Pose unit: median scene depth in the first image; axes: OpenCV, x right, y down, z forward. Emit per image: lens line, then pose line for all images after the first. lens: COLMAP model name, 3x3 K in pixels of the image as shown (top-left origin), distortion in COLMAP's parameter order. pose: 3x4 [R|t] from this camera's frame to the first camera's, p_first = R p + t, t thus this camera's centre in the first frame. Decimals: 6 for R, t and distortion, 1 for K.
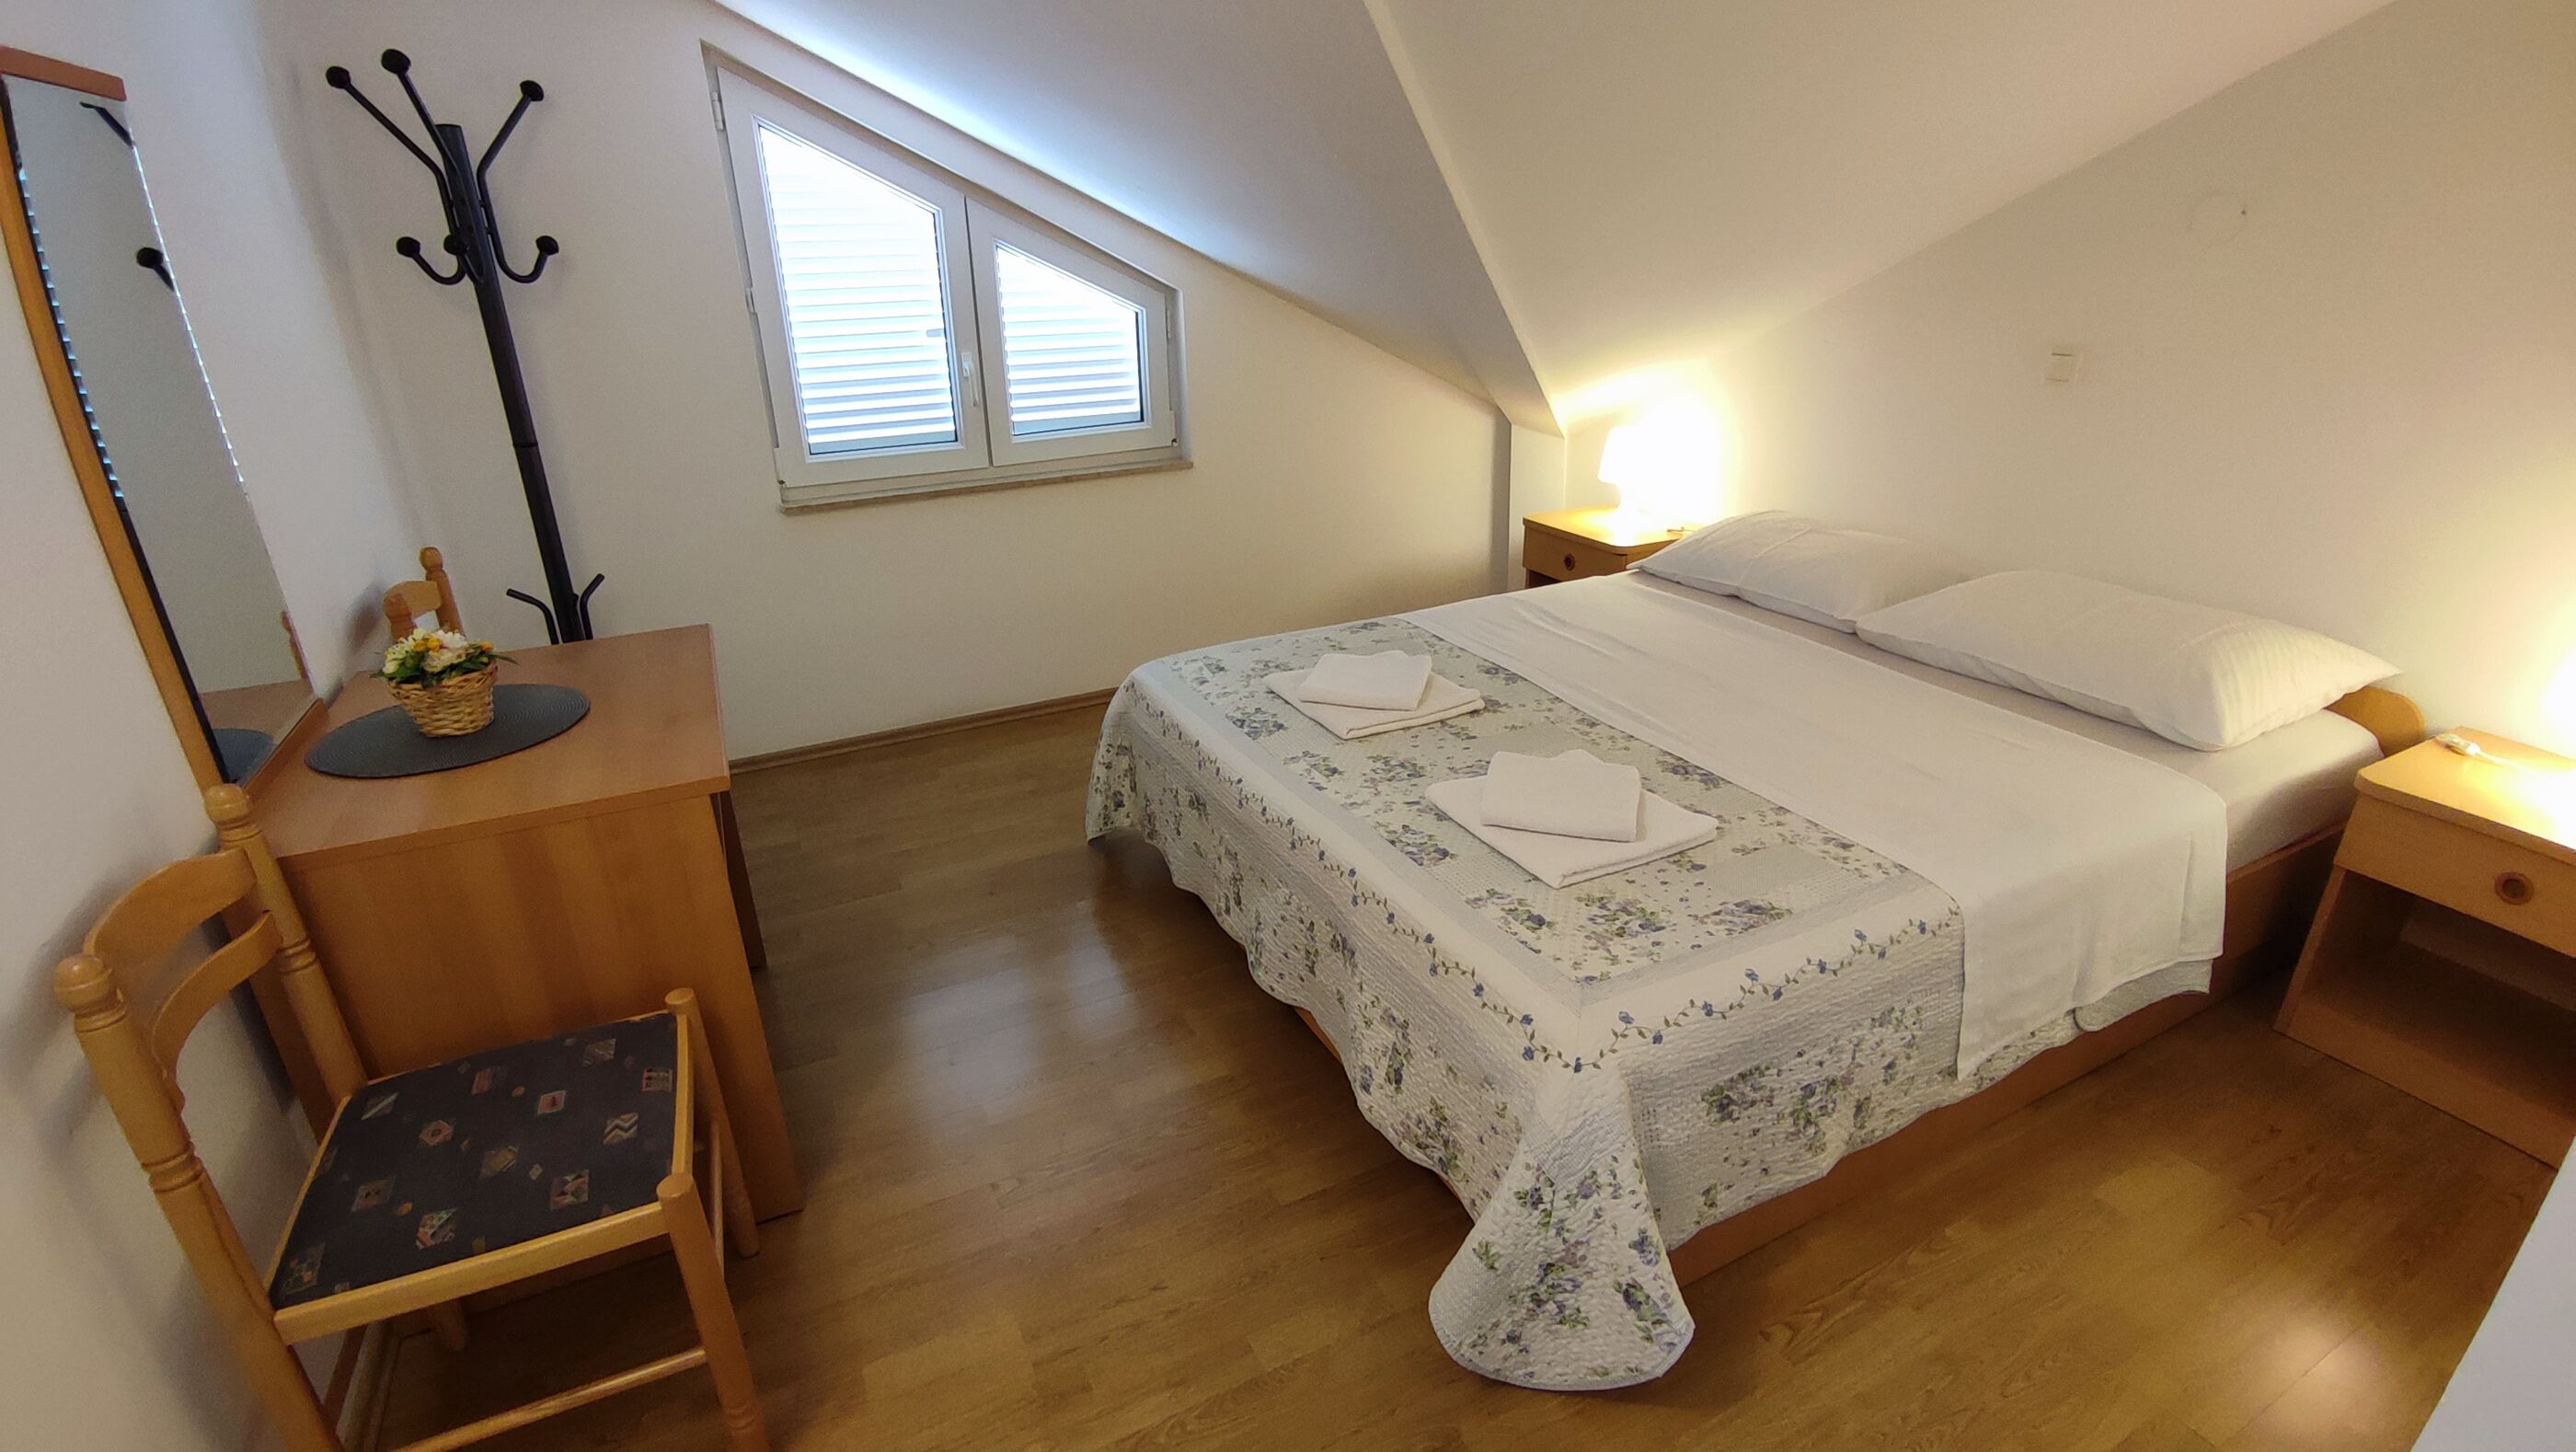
lens RADIAL K [[1172.3, 0, 1255.9], [0, 1172.3, 734.6], [0, 0, 1]] dist [-0.009138, 0.000594]
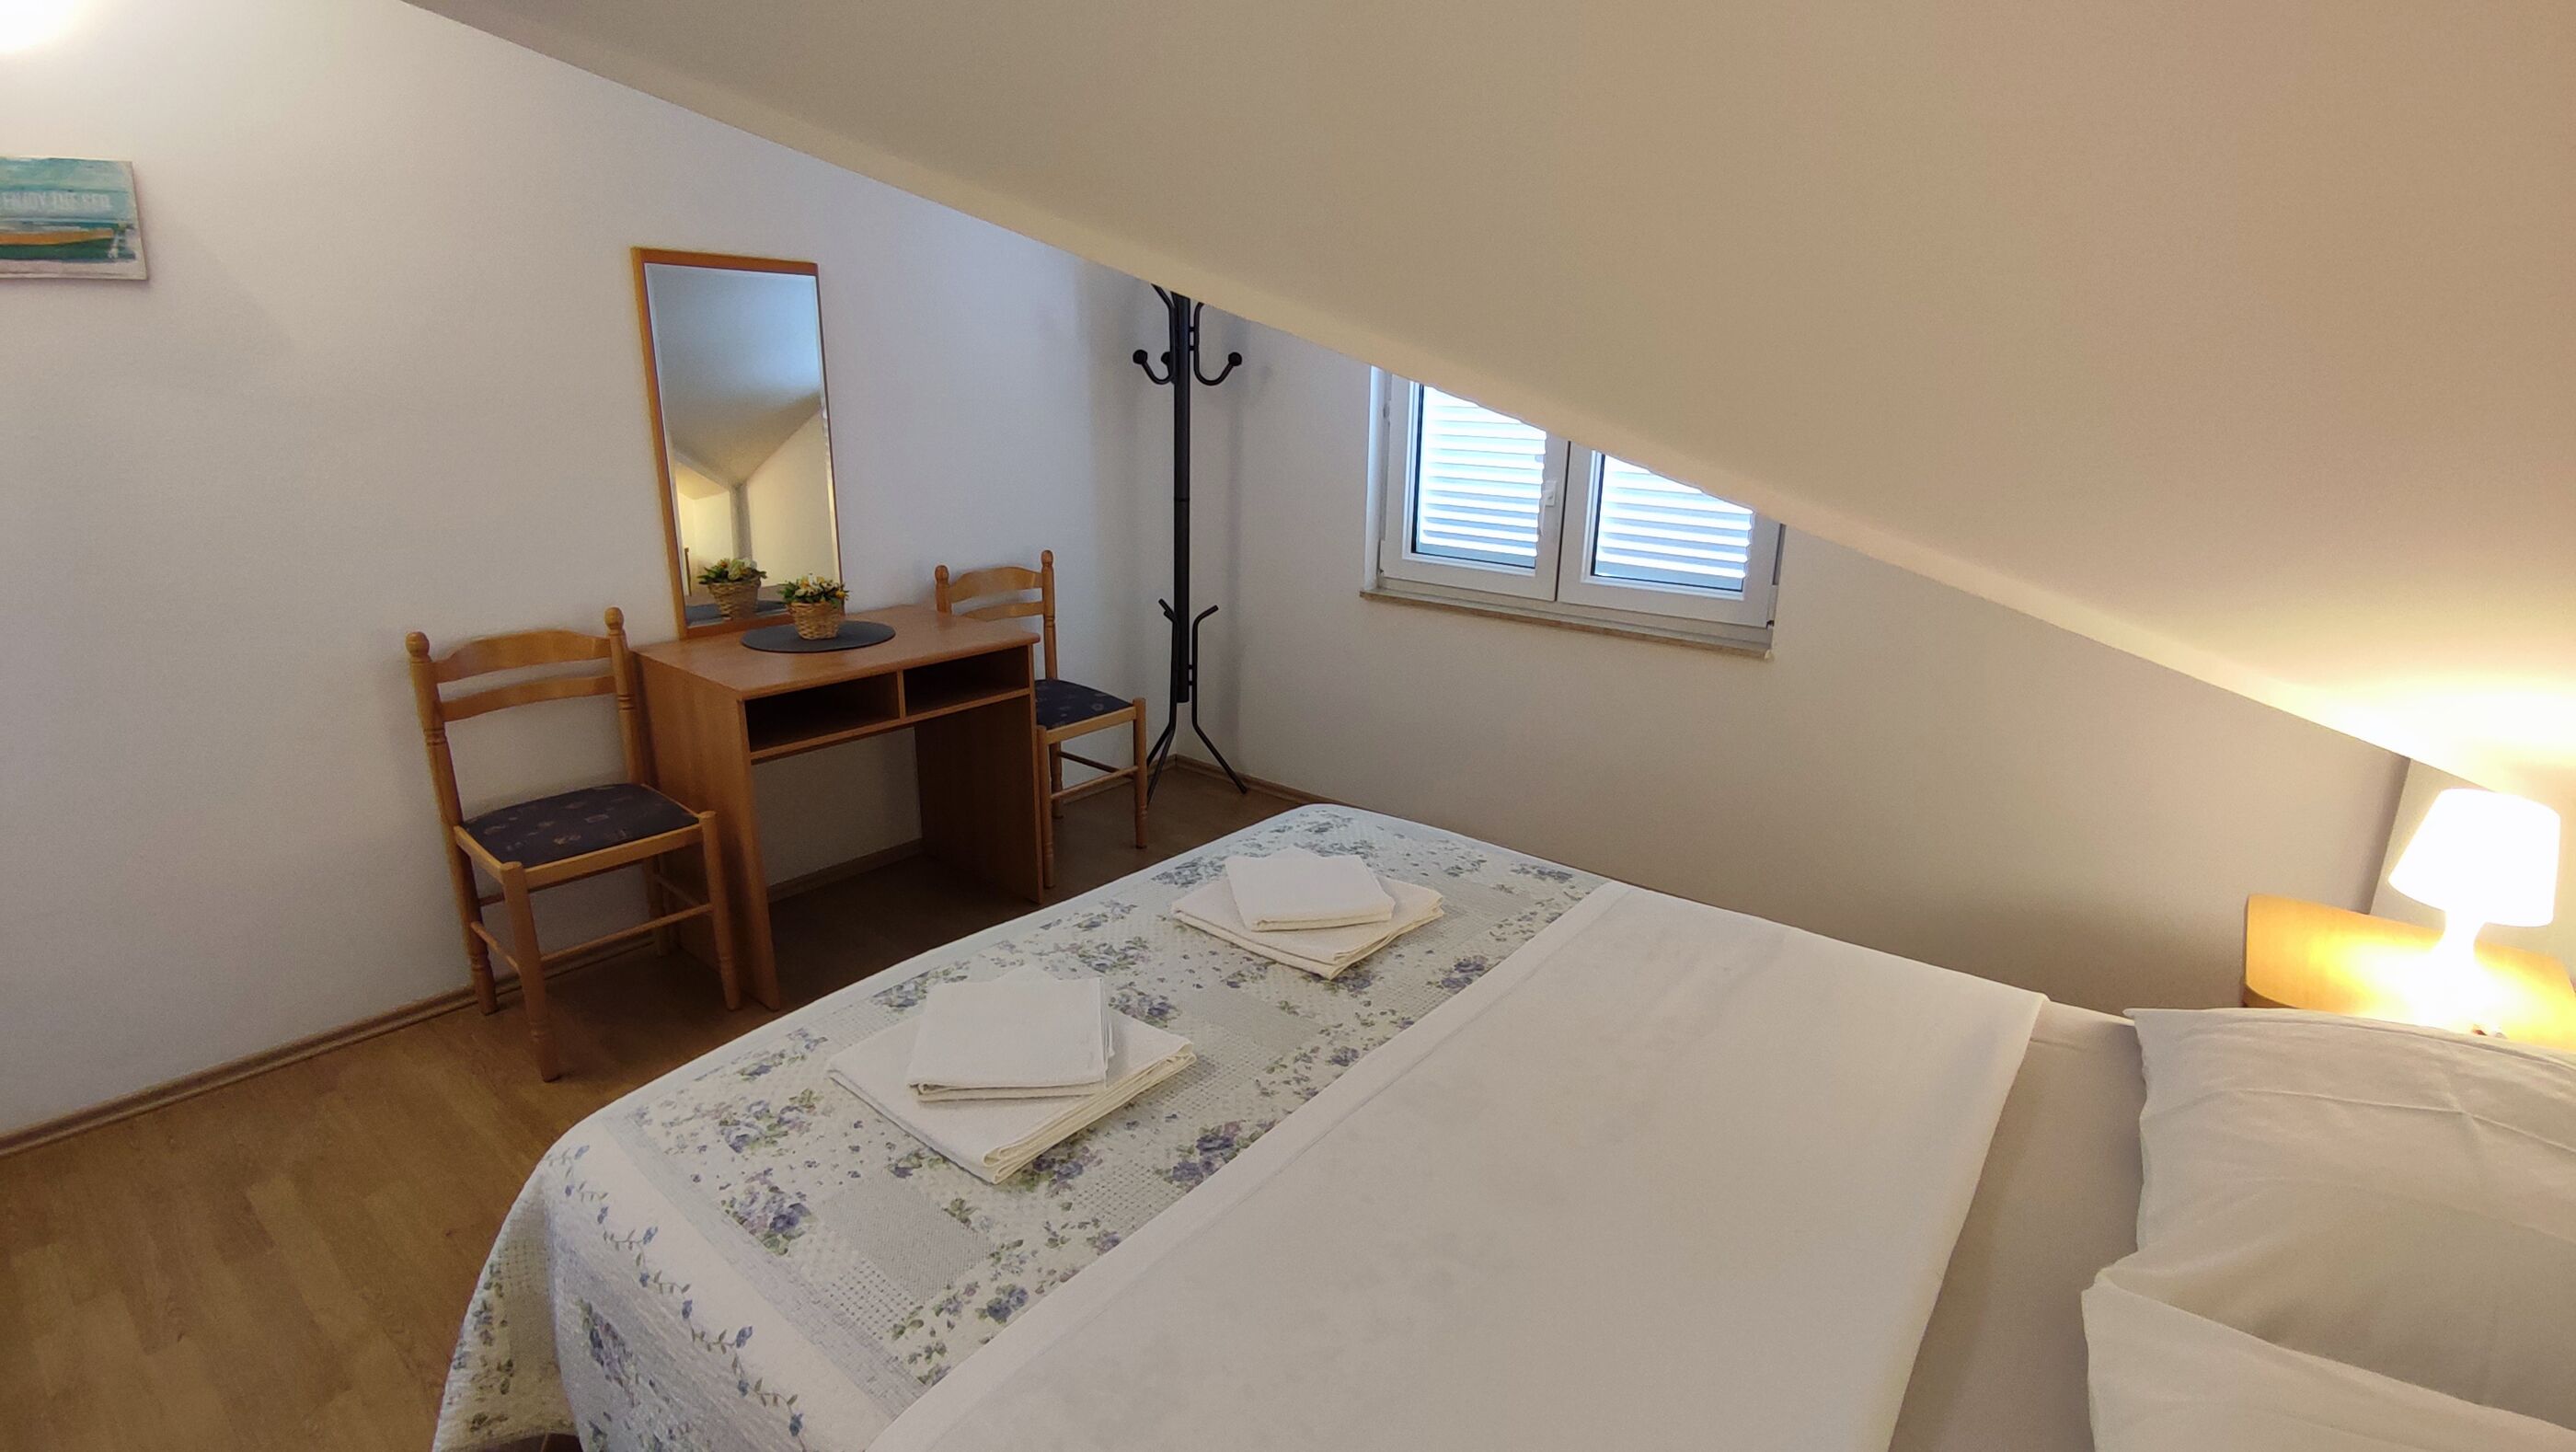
lens RADIAL K [[1178.1, 0, 1261.9], [0, 1178.1, 733.1], [0, 0, 1]] dist [-0.009293, 0.000450]
pose [[0.400112, 0.291903, -0.868736, 1.108312], [-0.380190, 0.915373, 0.132470, -0.351711], [0.833886, 0.277282, 0.477230, 0.806730]]
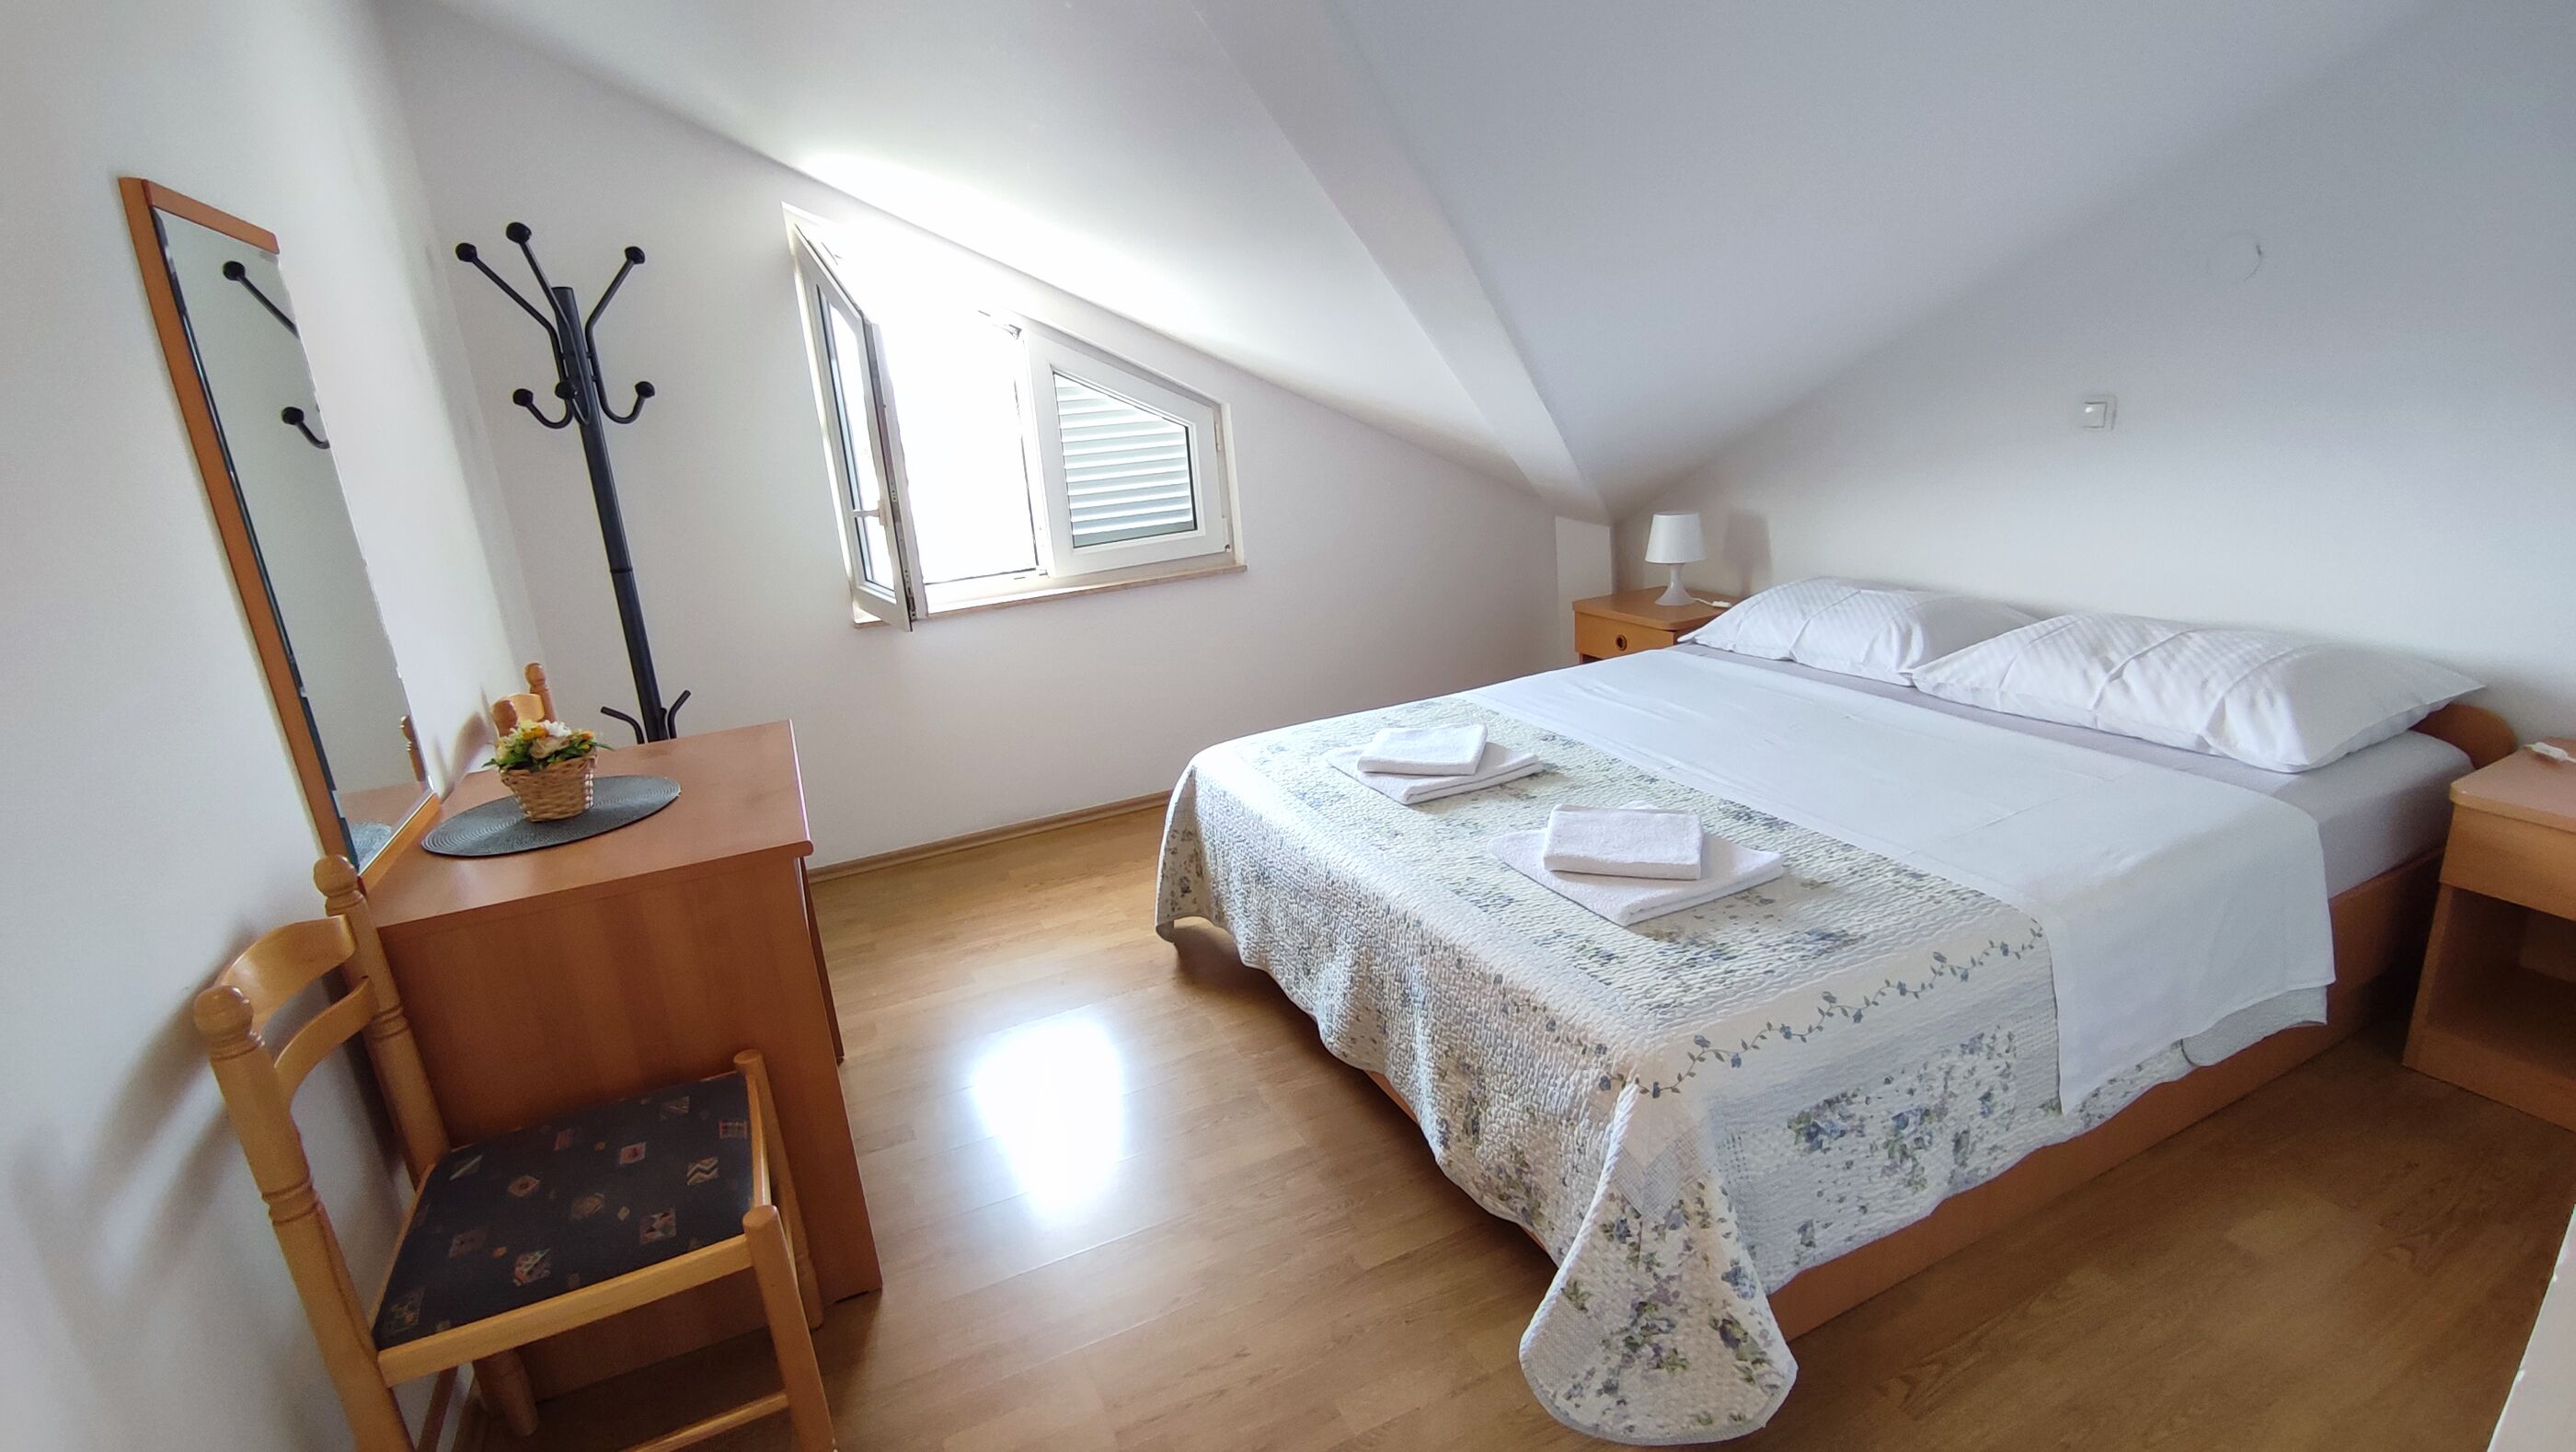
lens RADIAL K [[1178.1, 0, 1261.9], [0, 1178.1, 733.1], [0, 0, 1]] dist [-0.009293, 0.000450]
pose [[0.997873, -0.044600, -0.047537, 0.004328], [0.038828, 0.992477, -0.116107, 0.075320], [0.052358, 0.114015, 0.992098, -0.028754]]
